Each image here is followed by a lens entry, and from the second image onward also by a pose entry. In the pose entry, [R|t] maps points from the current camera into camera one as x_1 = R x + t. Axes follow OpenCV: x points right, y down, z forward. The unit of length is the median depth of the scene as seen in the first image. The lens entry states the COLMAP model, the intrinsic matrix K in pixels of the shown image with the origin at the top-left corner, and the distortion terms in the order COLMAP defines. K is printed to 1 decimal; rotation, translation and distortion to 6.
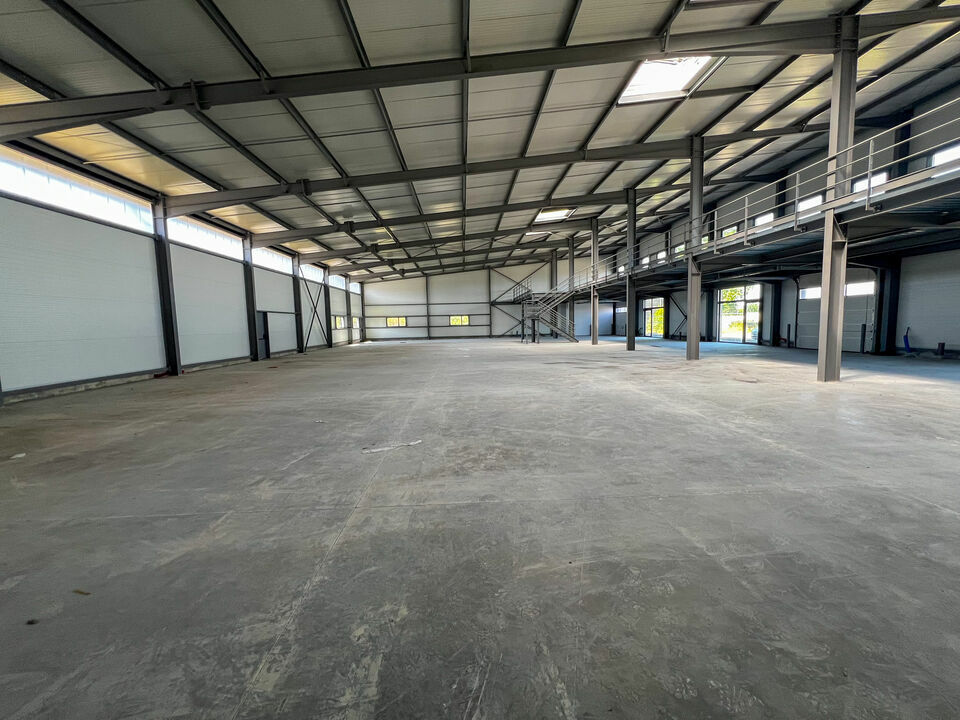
lens RADIAL K [[384.2, 0, 478.1], [0, 384.2, 357.9], [0, 0, 1]] dist [-0.003097, 0.000759]
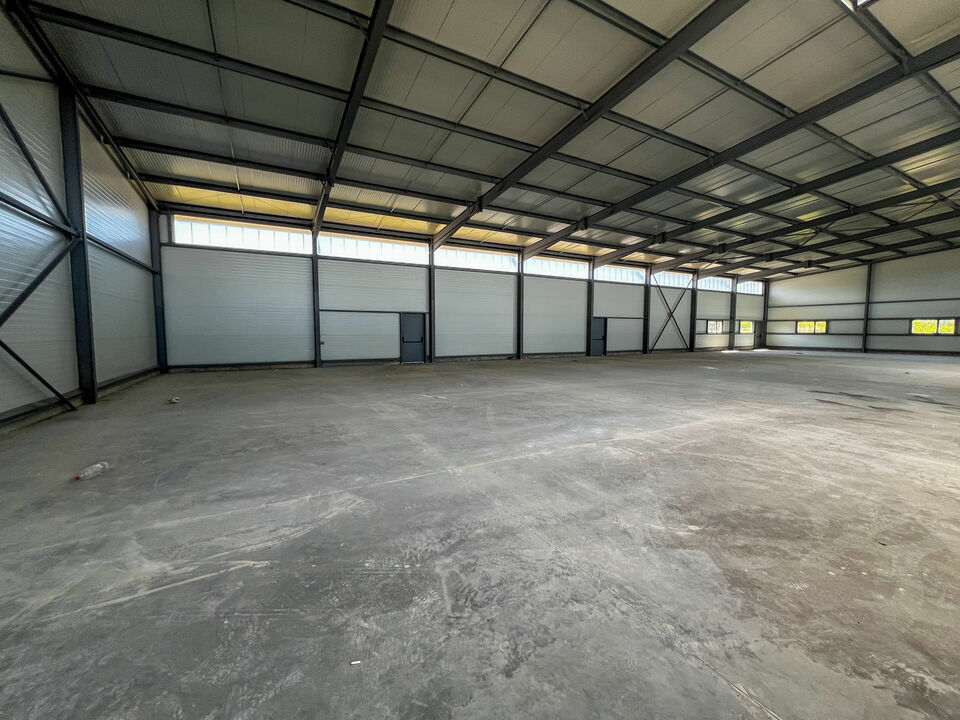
lens RADIAL K [[384.2, 0, 478.1], [0, 384.2, 357.9], [0, 0, 1]] dist [-0.003097, 0.000759]
pose [[0.437816, 0.089250, -0.894624, 0.385642], [-0.092357, 0.994261, 0.053991, -0.019748], [0.894309, 0.058987, 0.443546, 0.086701]]
